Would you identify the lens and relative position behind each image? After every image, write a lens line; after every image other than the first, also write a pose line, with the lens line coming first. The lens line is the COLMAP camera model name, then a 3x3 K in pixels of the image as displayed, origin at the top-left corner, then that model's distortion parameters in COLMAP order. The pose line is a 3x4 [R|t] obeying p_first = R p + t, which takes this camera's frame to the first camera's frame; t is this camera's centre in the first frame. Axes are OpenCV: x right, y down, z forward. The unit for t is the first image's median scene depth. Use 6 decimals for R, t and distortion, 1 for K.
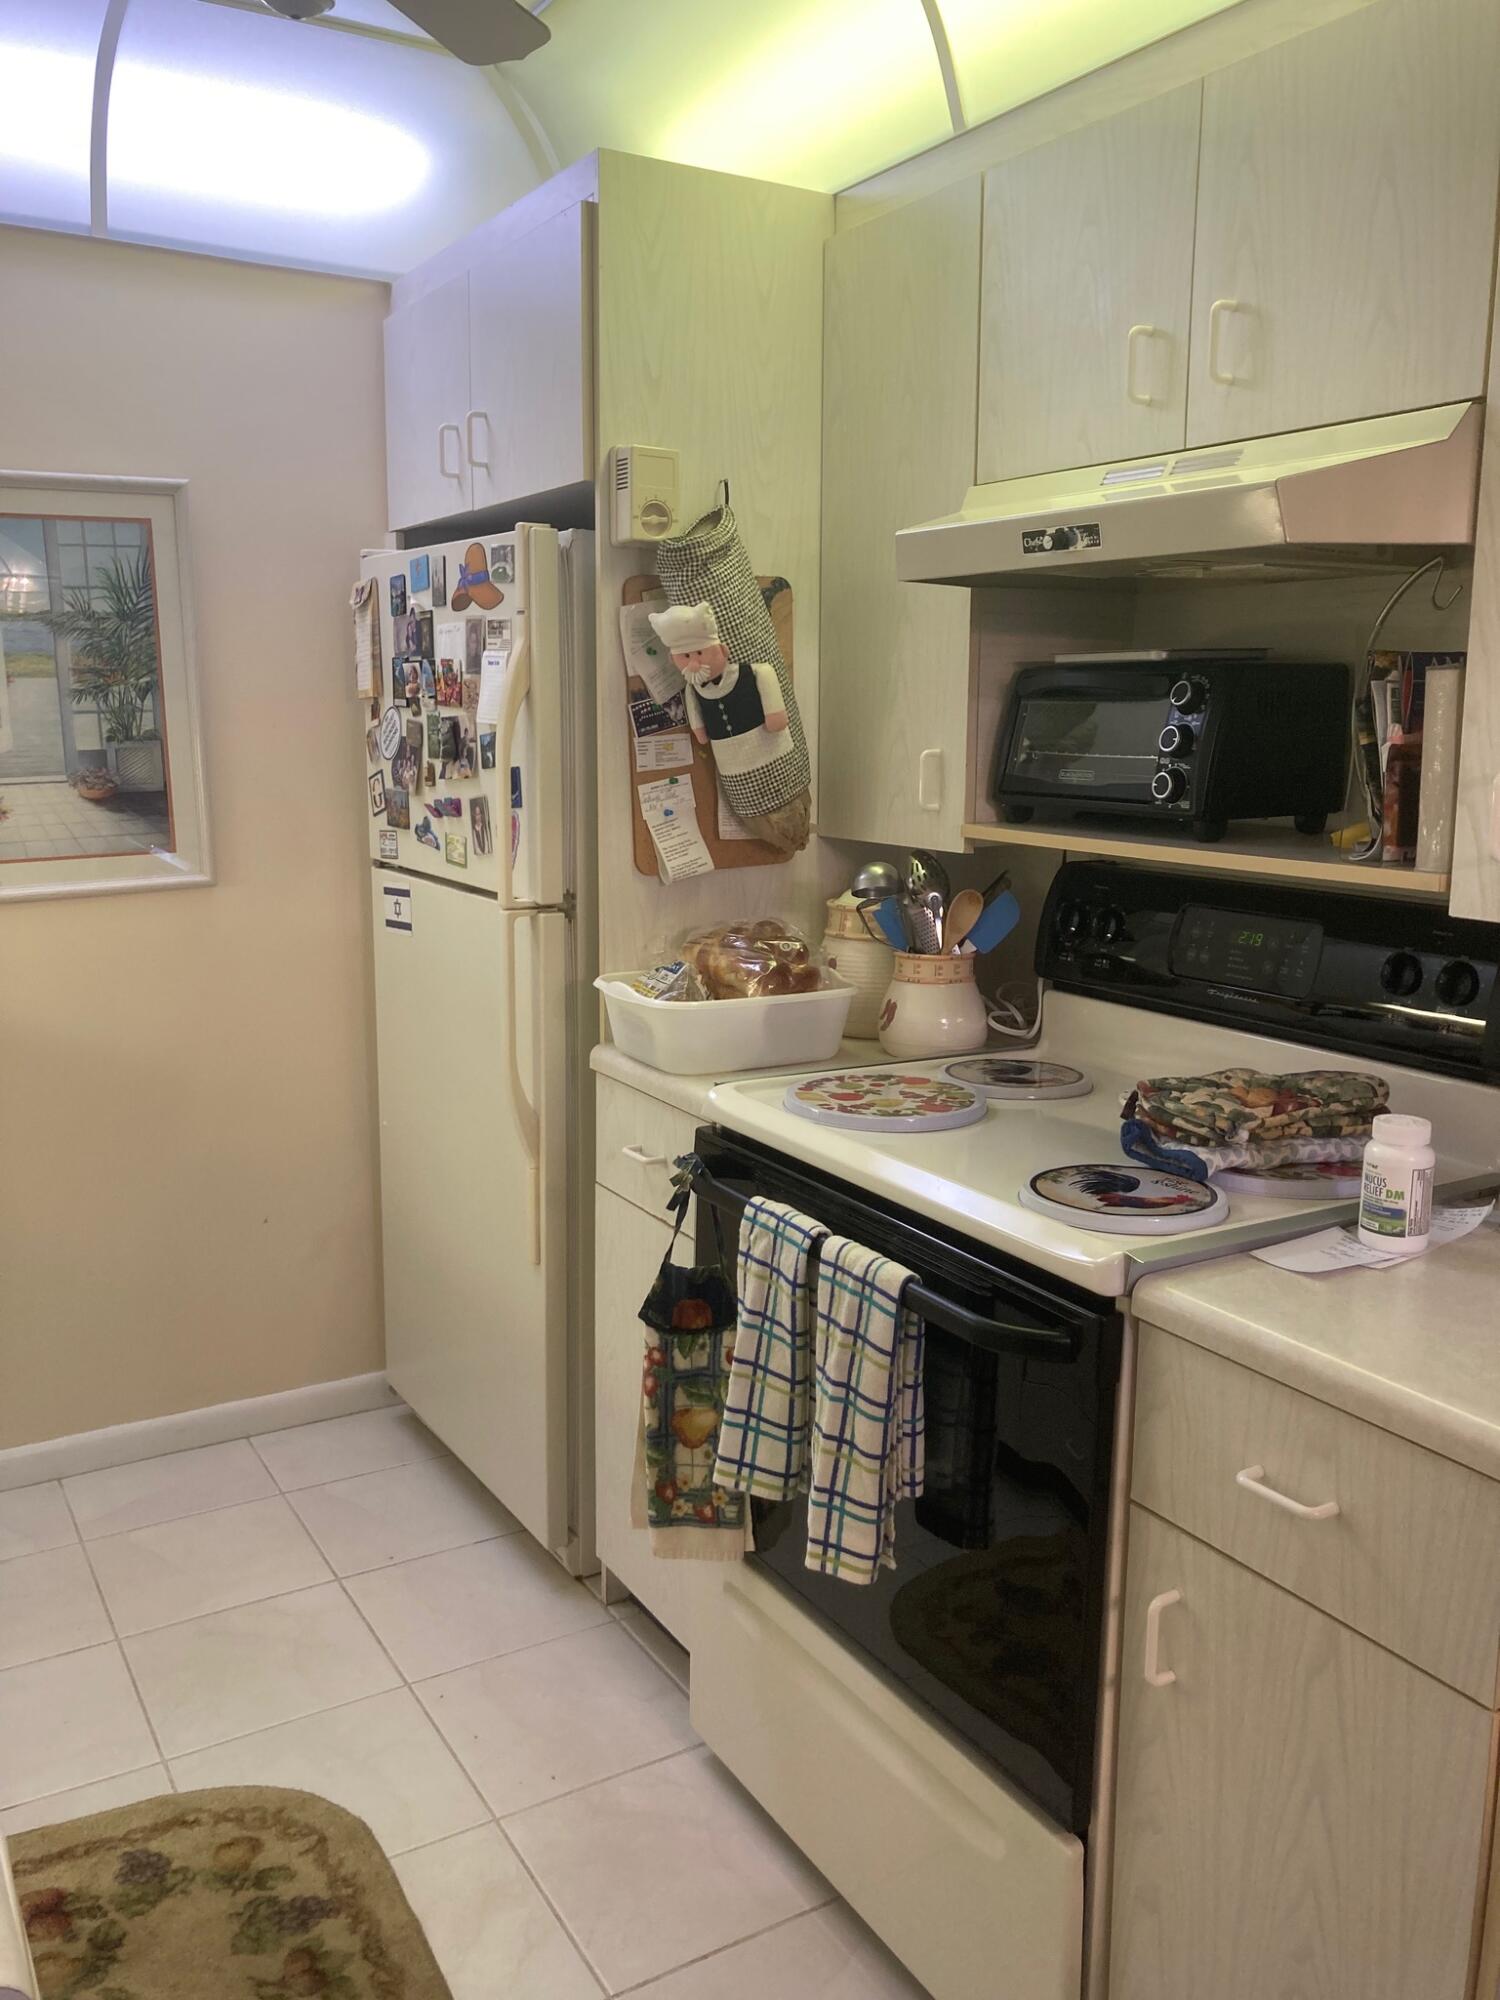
lens RADIAL K [[1626.6, 0, 750.0], [0, 1626.6, 1000.0], [0, 0, 1]] dist [0.078305, -0.111794]
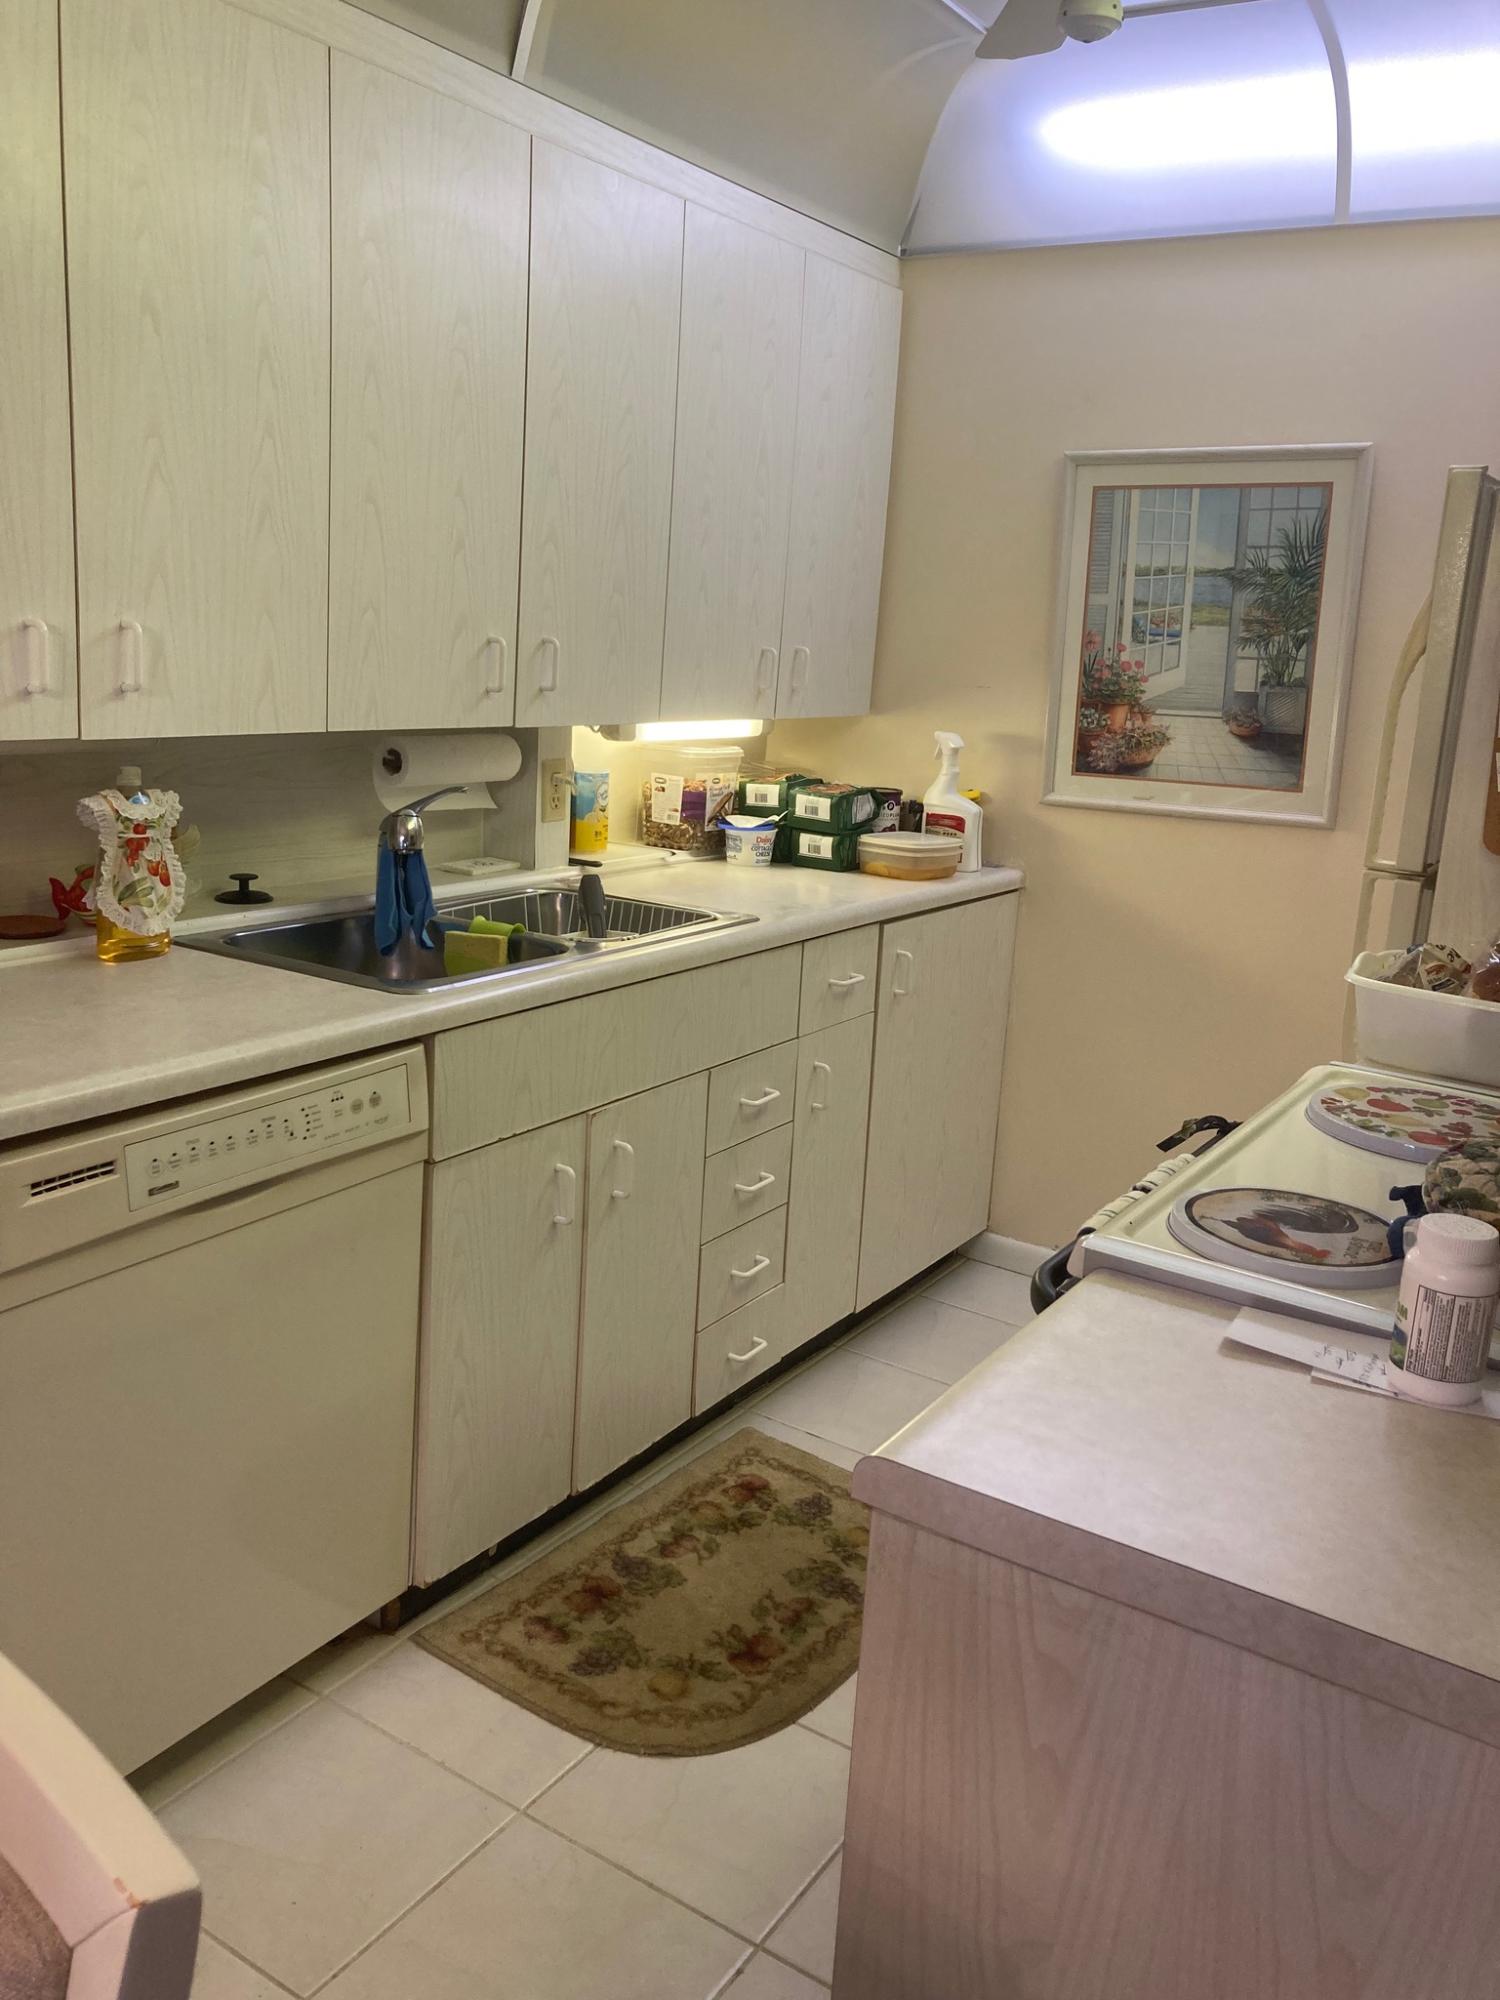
lens RADIAL K [[1626.6, 0, 750.0], [0, 1626.6, 1000.0], [0, 0, 1]] dist [0.078305, -0.111794]
pose [[0.447132, 0.230409, -0.864283, 0.478974], [-0.221555, 0.964672, 0.142551, -0.033532], [0.866595, 0.127748, 0.482384, 0.190433]]
